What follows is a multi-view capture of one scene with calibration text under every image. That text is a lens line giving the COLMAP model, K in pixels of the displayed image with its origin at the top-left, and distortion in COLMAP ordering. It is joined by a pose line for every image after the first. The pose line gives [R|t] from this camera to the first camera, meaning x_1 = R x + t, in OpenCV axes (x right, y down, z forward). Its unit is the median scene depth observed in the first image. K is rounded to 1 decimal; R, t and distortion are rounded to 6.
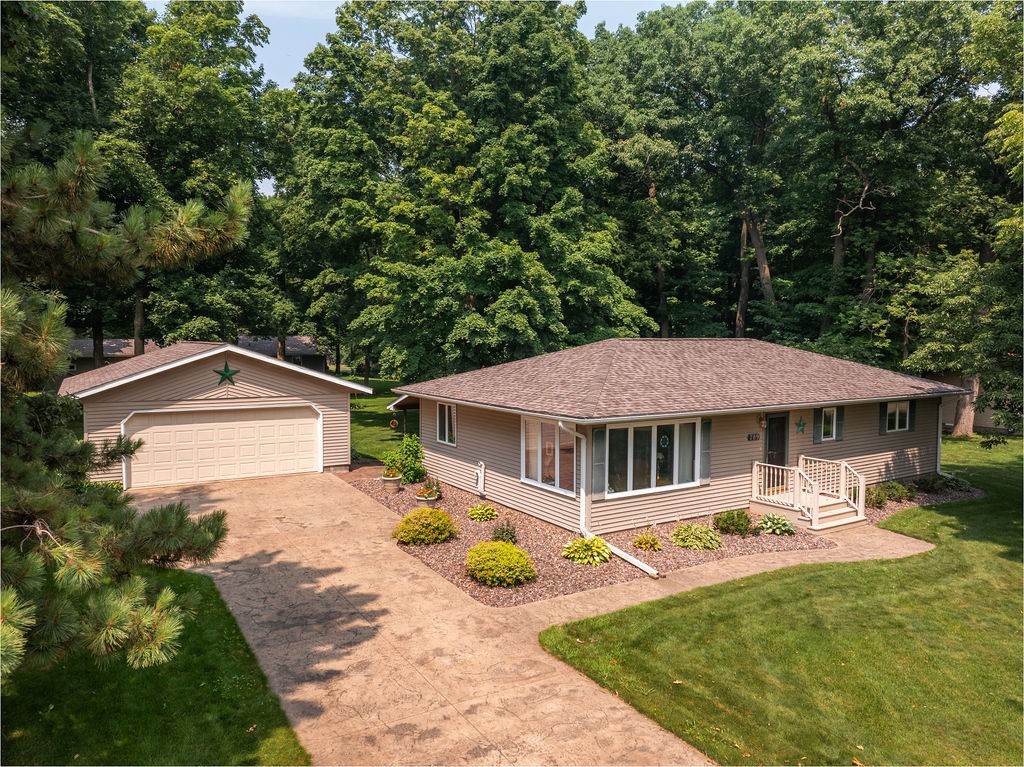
lens RADIAL K [[715.8, 0, 512.0], [0, 715.8, 383.5], [0, 0, 1]] dist [-0.043282, -0.001725]
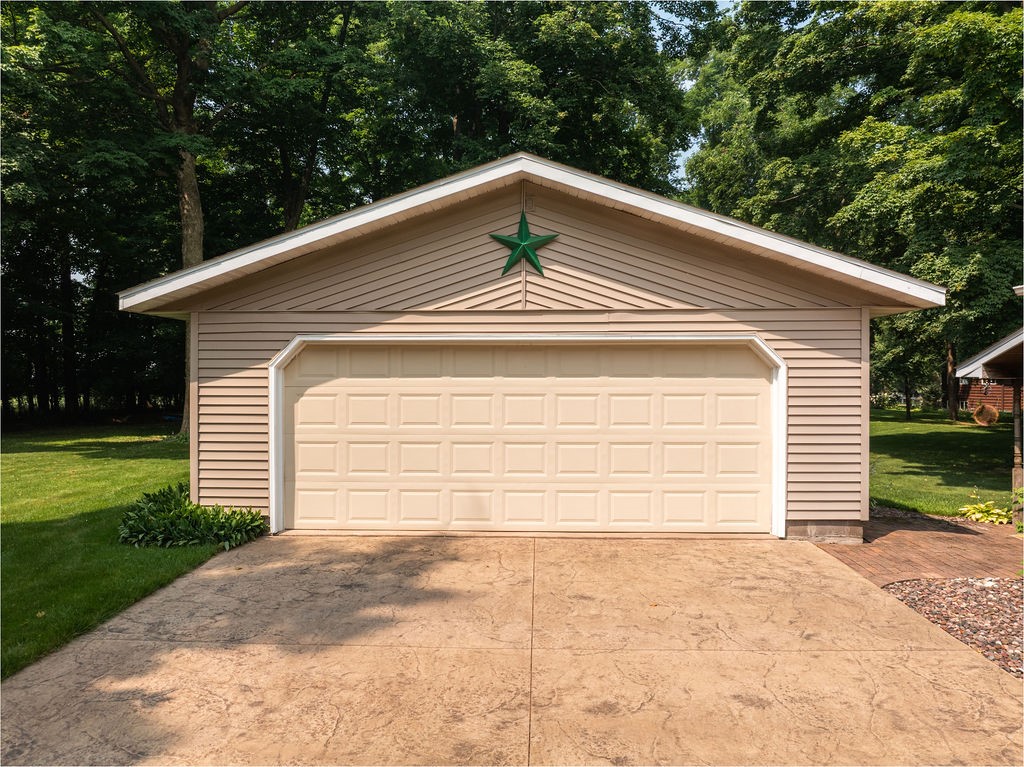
lens RADIAL K [[715.8, 0, 512.0], [0, 715.8, 383.5], [0, 0, 1]] dist [-0.043282, -0.001725]
pose [[0.831974, -0.004672, -0.554795, -0.148959], [-0.029728, 0.998153, -0.052985, 0.058685], [0.554018, 0.060575, 0.830298, 0.515473]]
